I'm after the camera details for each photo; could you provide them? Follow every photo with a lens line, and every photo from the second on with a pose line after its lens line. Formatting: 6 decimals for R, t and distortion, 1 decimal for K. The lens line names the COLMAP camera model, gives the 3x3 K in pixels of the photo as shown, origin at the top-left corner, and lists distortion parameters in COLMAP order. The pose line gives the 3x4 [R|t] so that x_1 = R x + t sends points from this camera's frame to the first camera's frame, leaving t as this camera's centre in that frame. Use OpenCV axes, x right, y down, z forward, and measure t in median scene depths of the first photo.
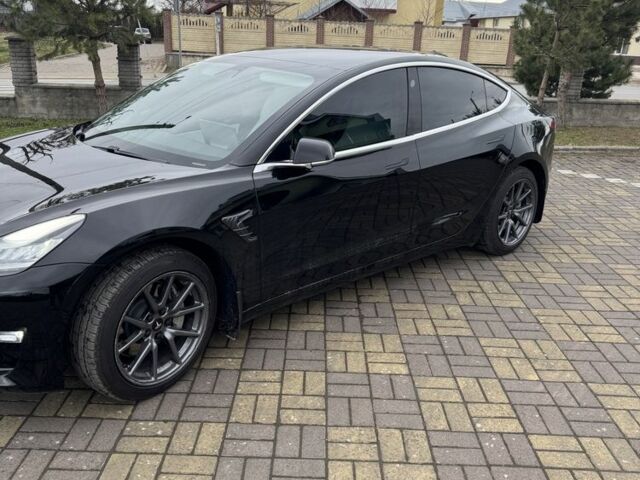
lens RADIAL K [[593.6, 0, 318.0], [0, 593.6, 242.7], [0, 0, 1]] dist [0.160150, -0.320024]
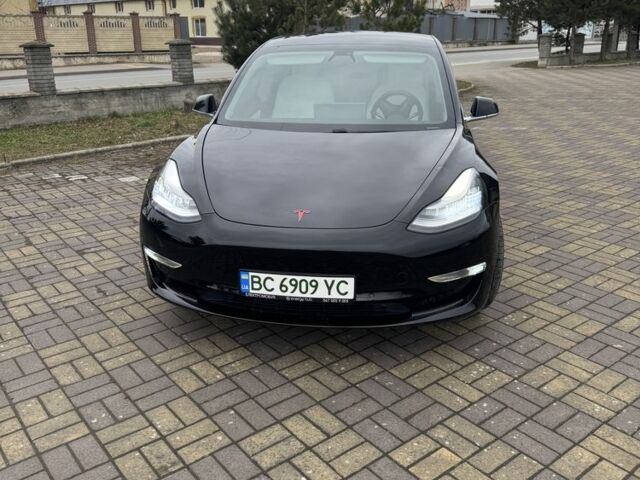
lens RADIAL K [[593.6, 0, 318.0], [0, 593.6, 242.7], [0, 0, 1]] dist [0.160150, -0.320024]
pose [[0.778710, -0.249867, 0.575480, -1.002398], [0.238698, 0.966282, 0.096554, -0.066381], [-0.580202, 0.062178, 0.812096, 0.115460]]
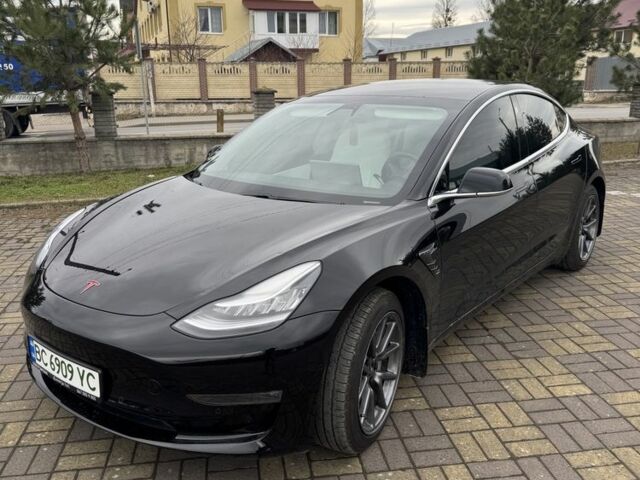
lens RADIAL K [[599.9, 0, 320.0], [0, 599.9, 240.0], [0, 0, 1]] dist [0.121410, -0.217860]
pose [[0.987369, -0.087531, 0.132066, -0.360811], [0.095916, 0.993668, -0.058515, -0.016716], [-0.126108, 0.070443, 0.989512, 0.027874]]
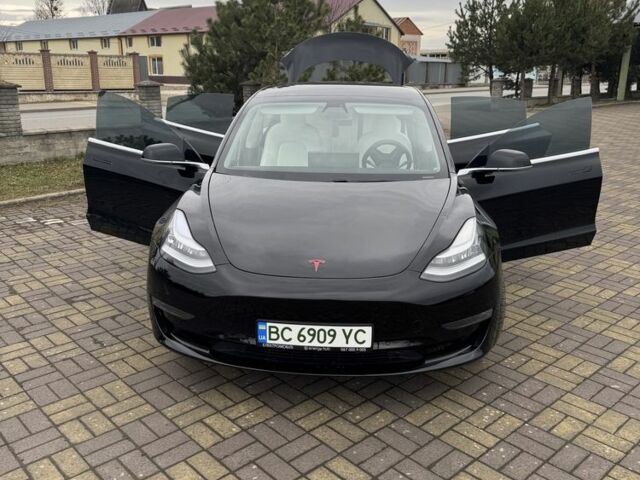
lens RADIAL K [[597.1, 0, 321.9], [0, 597.1, 238.6], [0, 0, 1]] dist [0.130198, -0.232775]
pose [[0.727788, -0.216409, 0.650762, -1.072960], [0.242286, 0.968852, 0.051224, -0.106668], [-0.641578, 0.120390, 0.757552, 0.146279]]
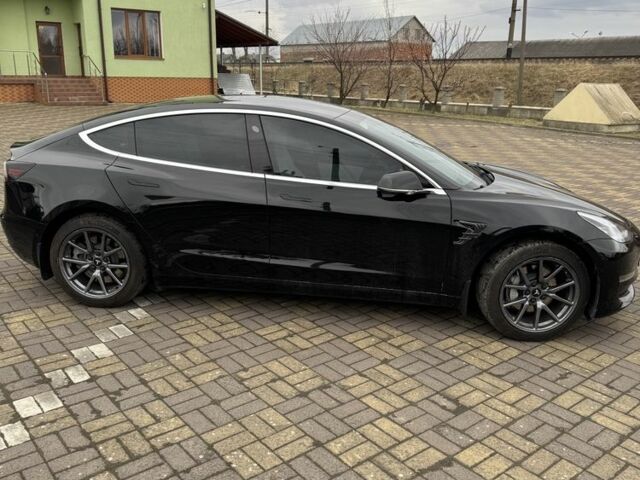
lens RADIAL K [[590.3, 0, 320.0], [0, 590.3, 240.0], [0, 0, 1]] dist [0.166279, -0.328378]
pose [[-0.638479, -0.256619, 0.725597, -1.122734], [0.205086, 0.851960, 0.481772, -0.755906], [-0.741811, 0.456411, -0.491330, 1.967487]]
